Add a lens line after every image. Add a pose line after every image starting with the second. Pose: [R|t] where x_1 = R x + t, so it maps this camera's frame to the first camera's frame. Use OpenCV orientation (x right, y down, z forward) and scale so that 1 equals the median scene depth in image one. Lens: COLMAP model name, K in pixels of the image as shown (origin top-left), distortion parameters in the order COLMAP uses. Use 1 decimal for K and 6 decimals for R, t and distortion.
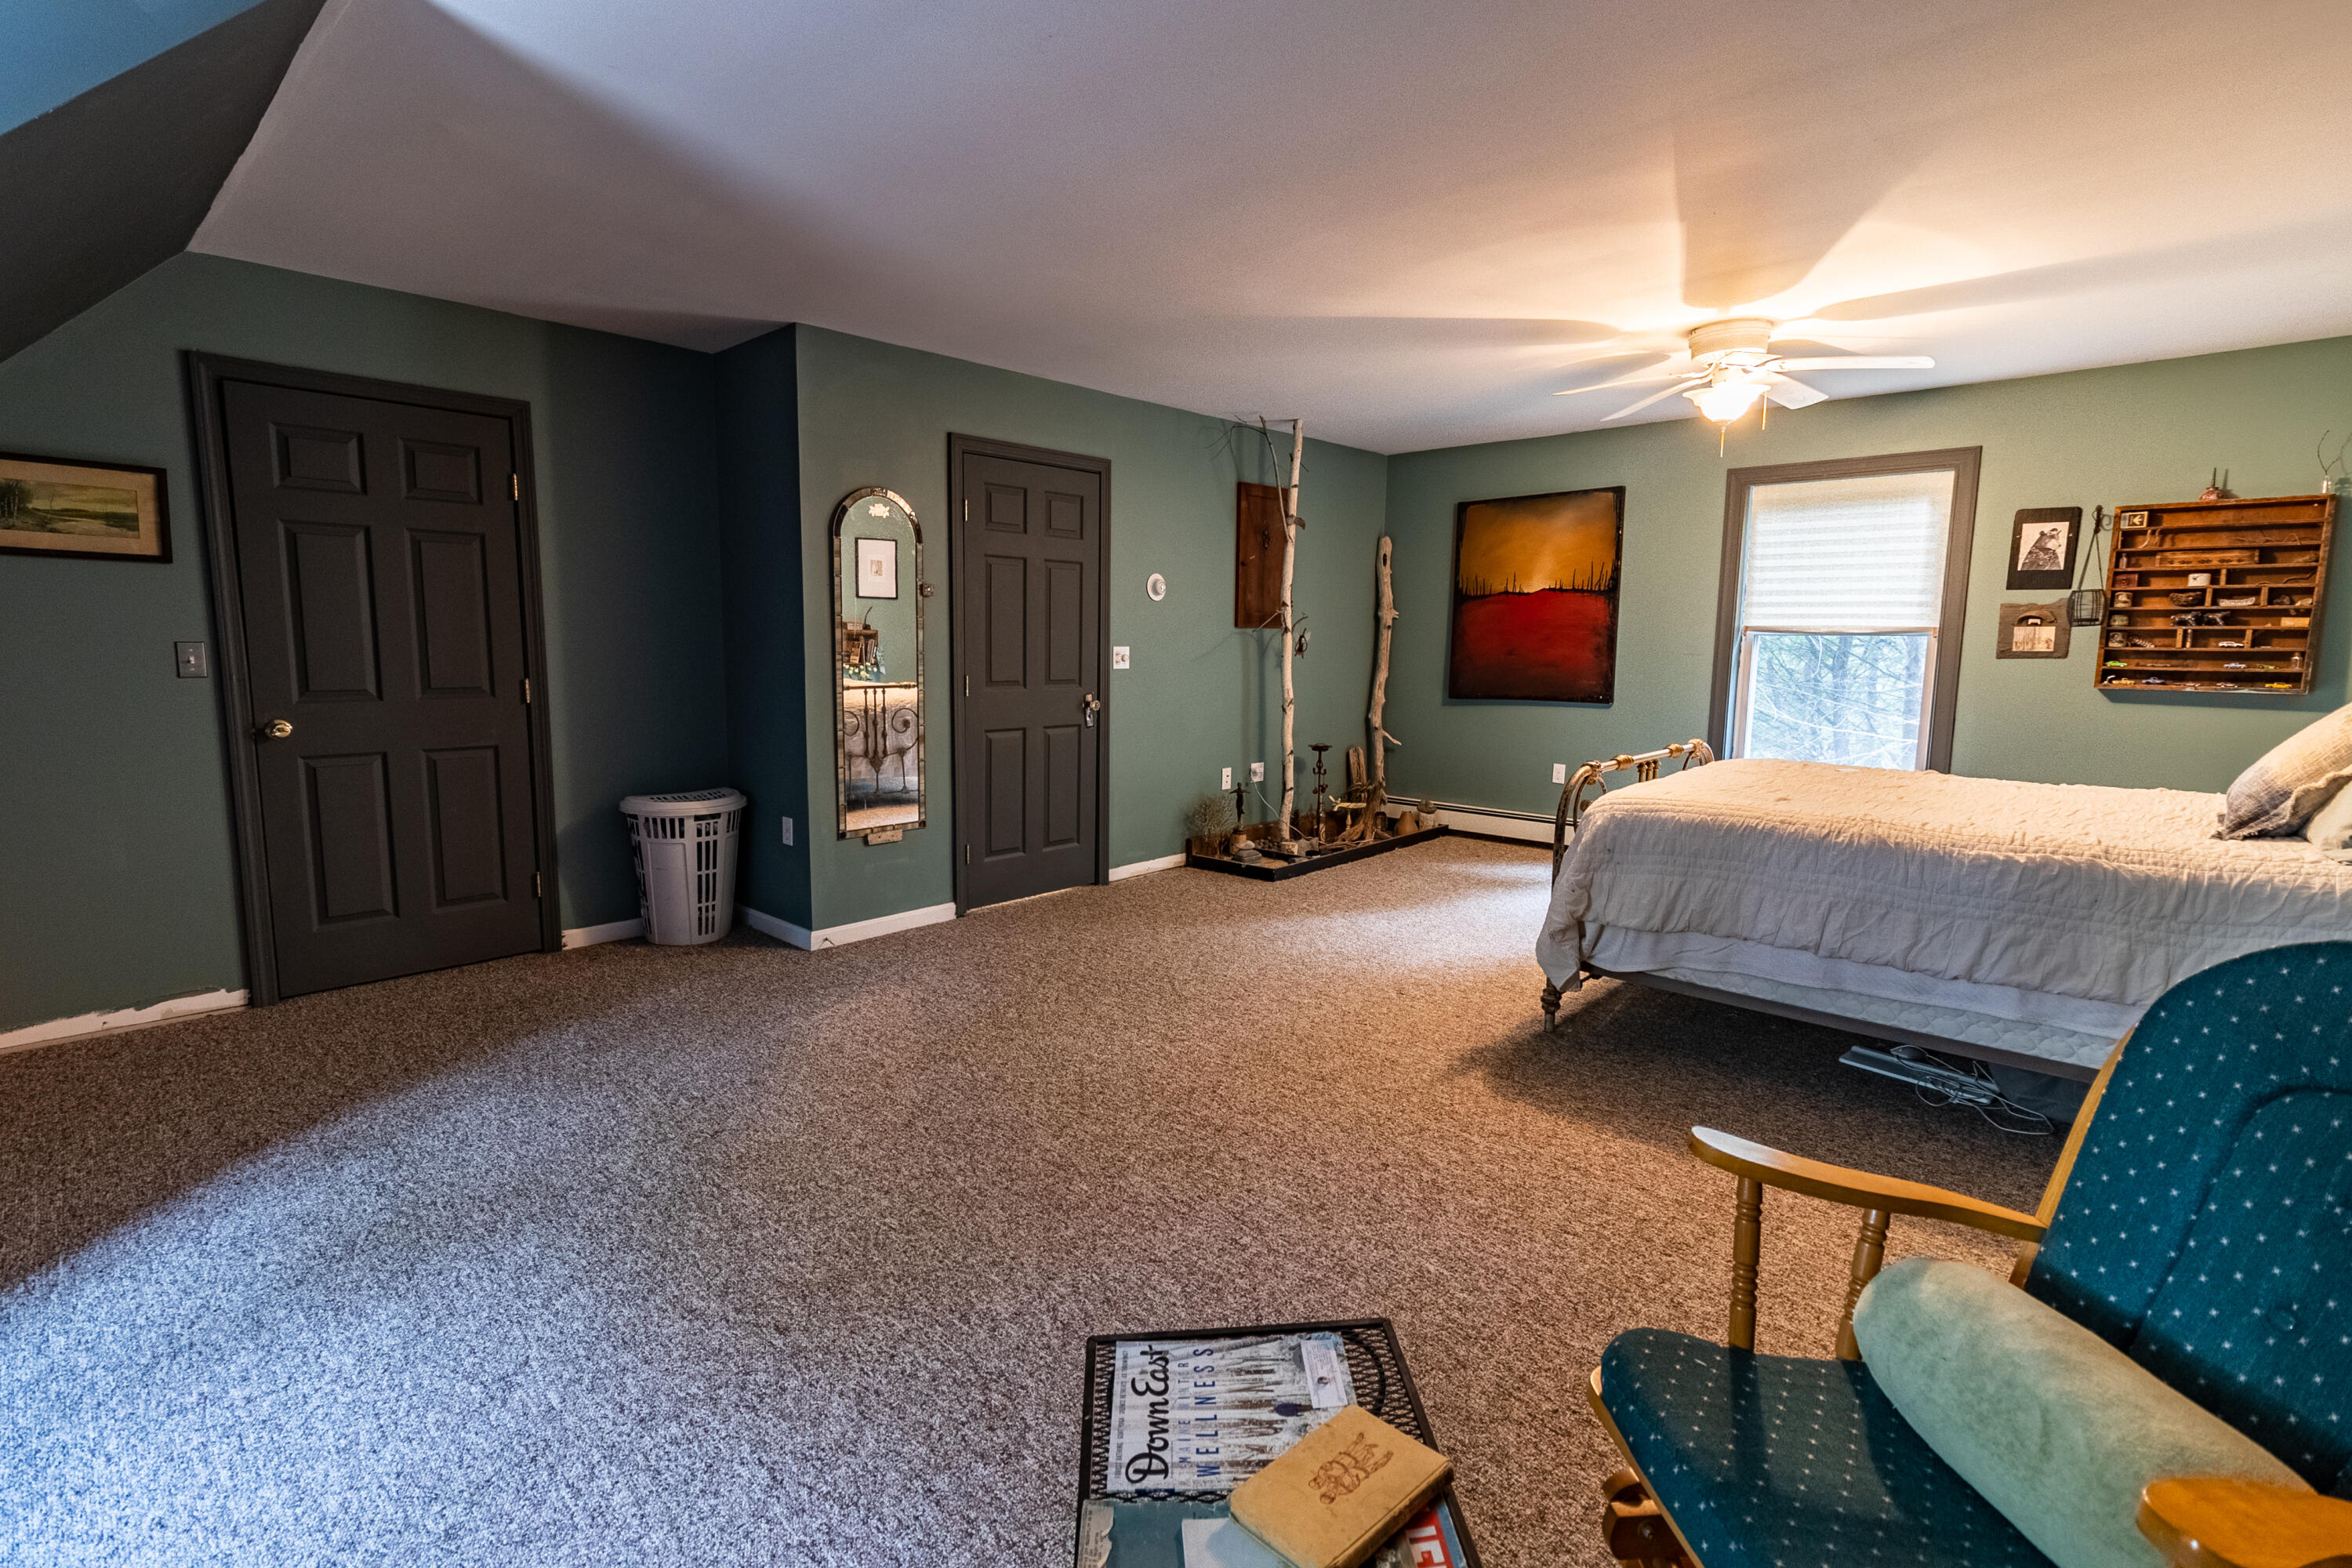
lens RADIAL K [[1104.7, 0, 1168.9], [0, 1104.7, 786.2], [0, 0, 1]] dist [0.002123, 0.000079]
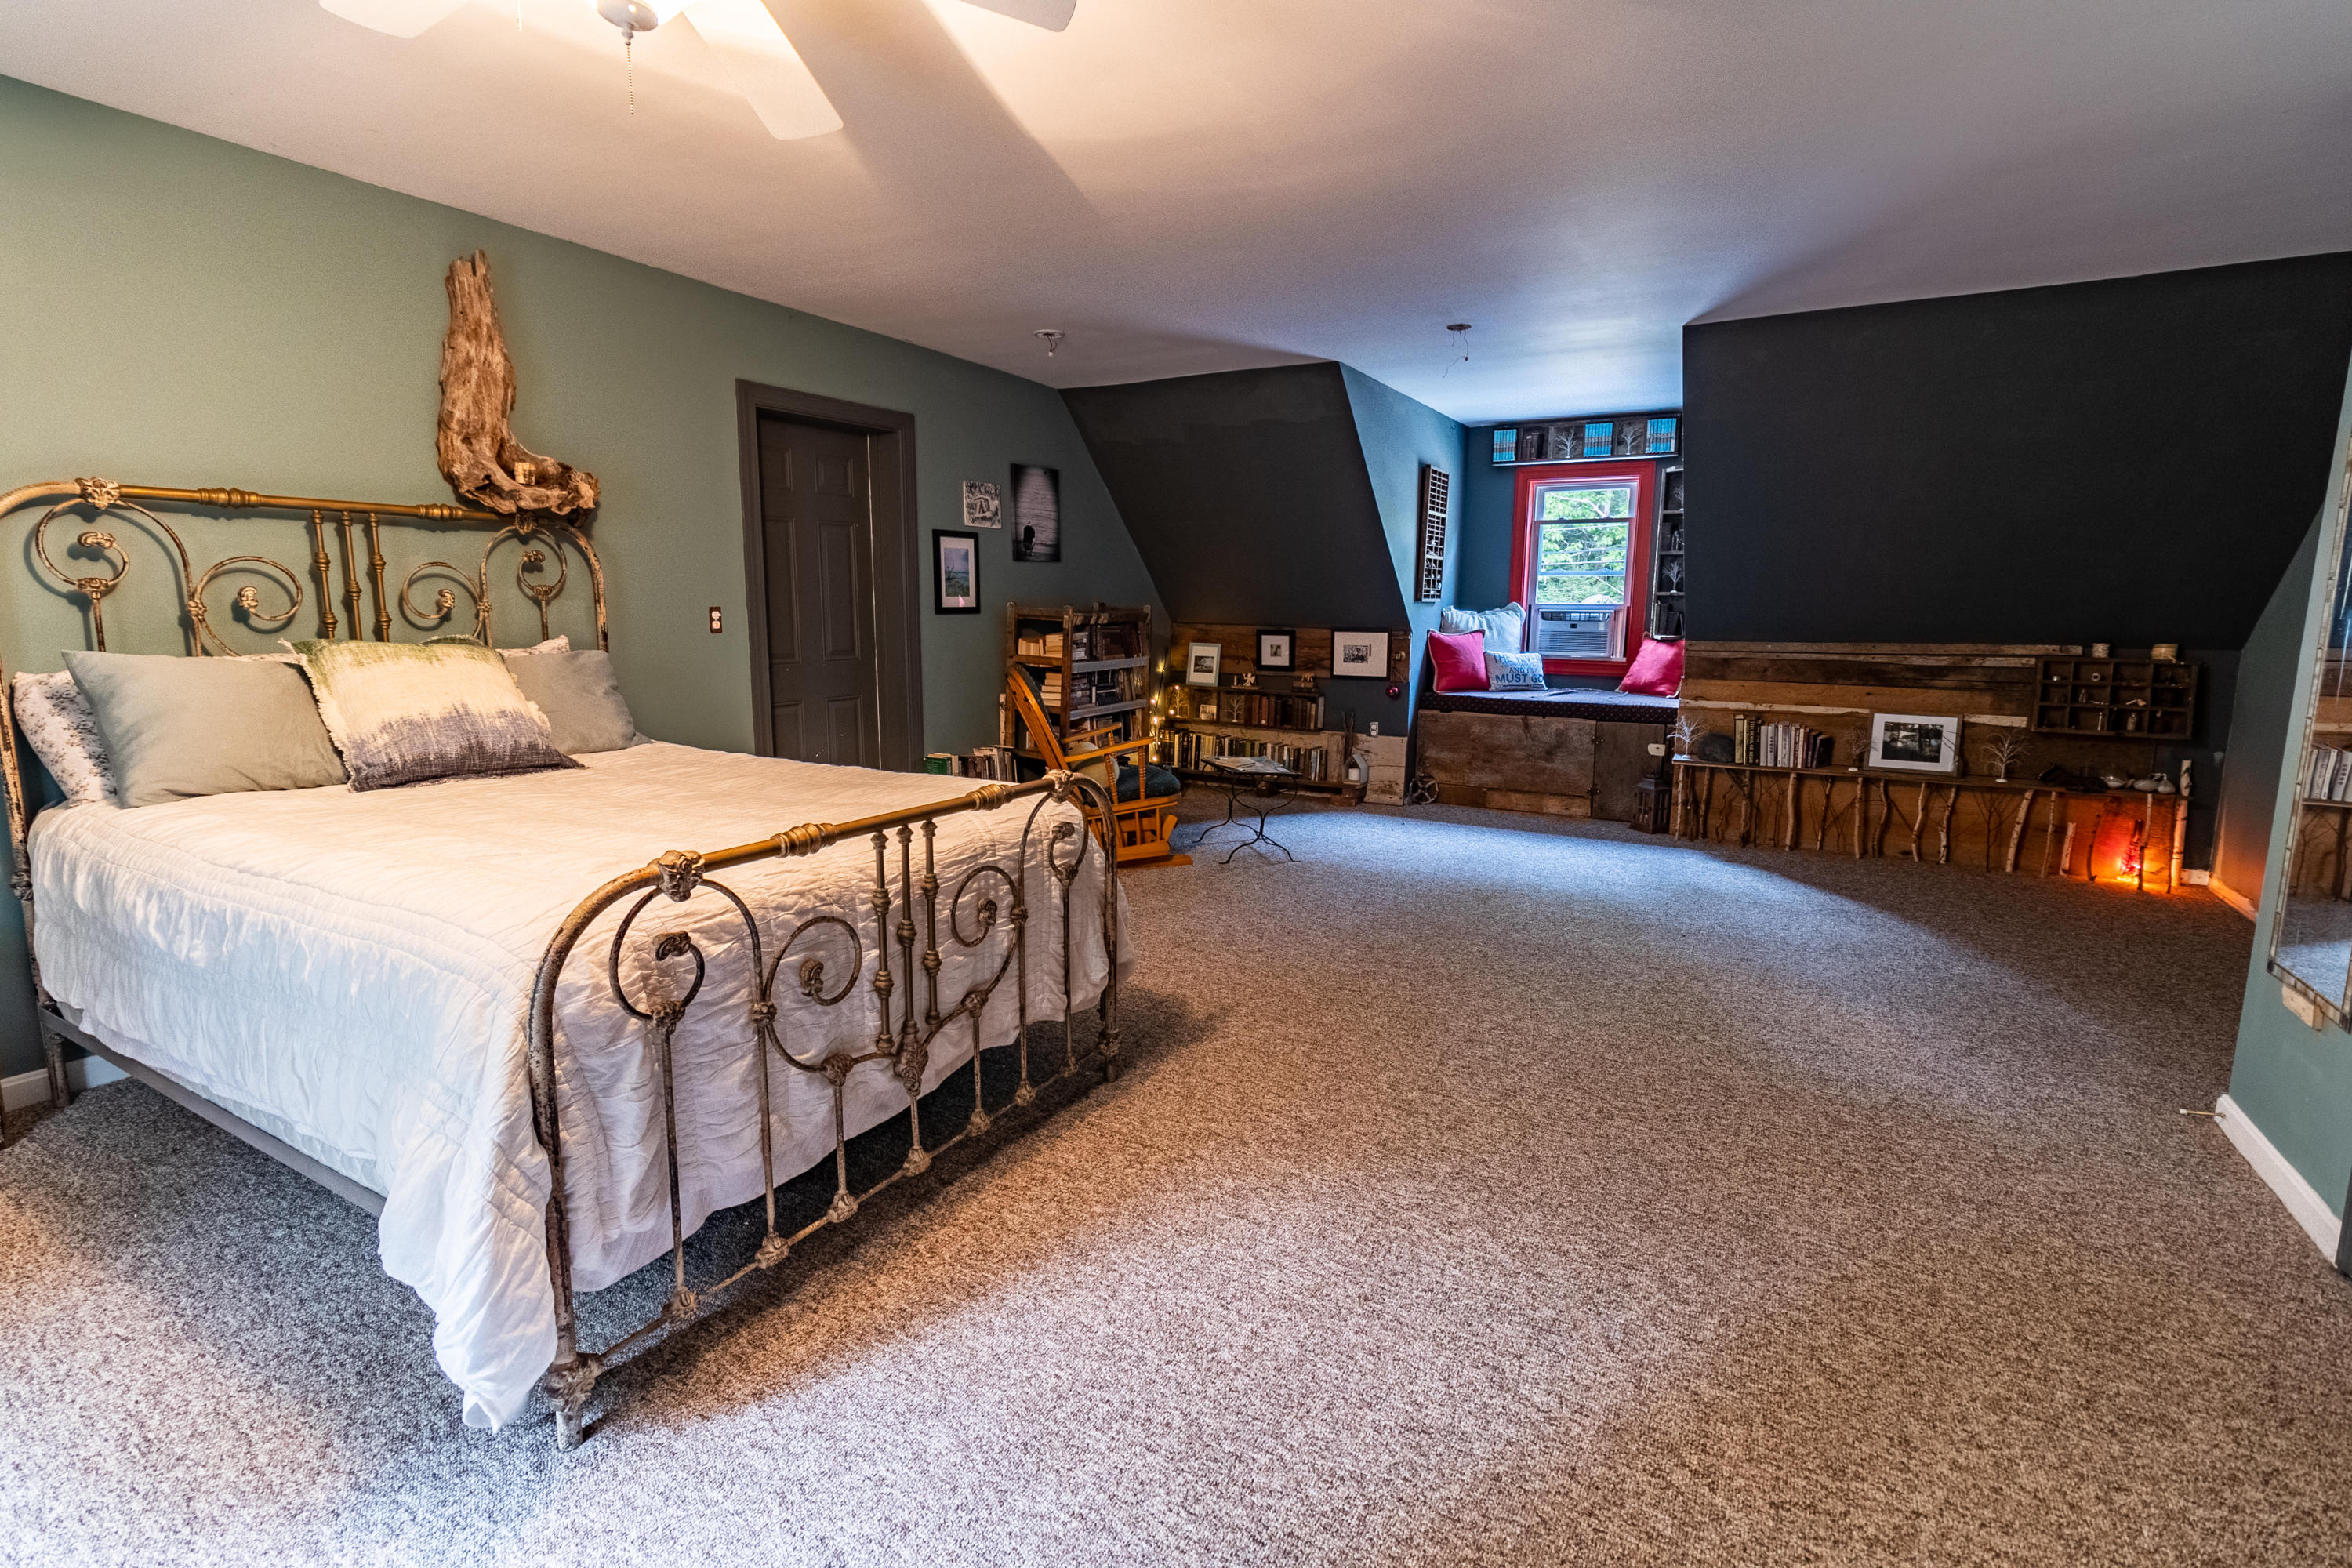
lens RADIAL K [[1104.7, 0, 1173.9], [0, 1104.7, 775.6], [0, 0, 1]] dist [0.002123, 0.000079]
pose [[-0.973812, 0.019721, -0.226500, 0.521974], [-0.046859, 0.957432, 0.284830, -0.253510], [0.222475, 0.287984, -0.931434, 1.860849]]
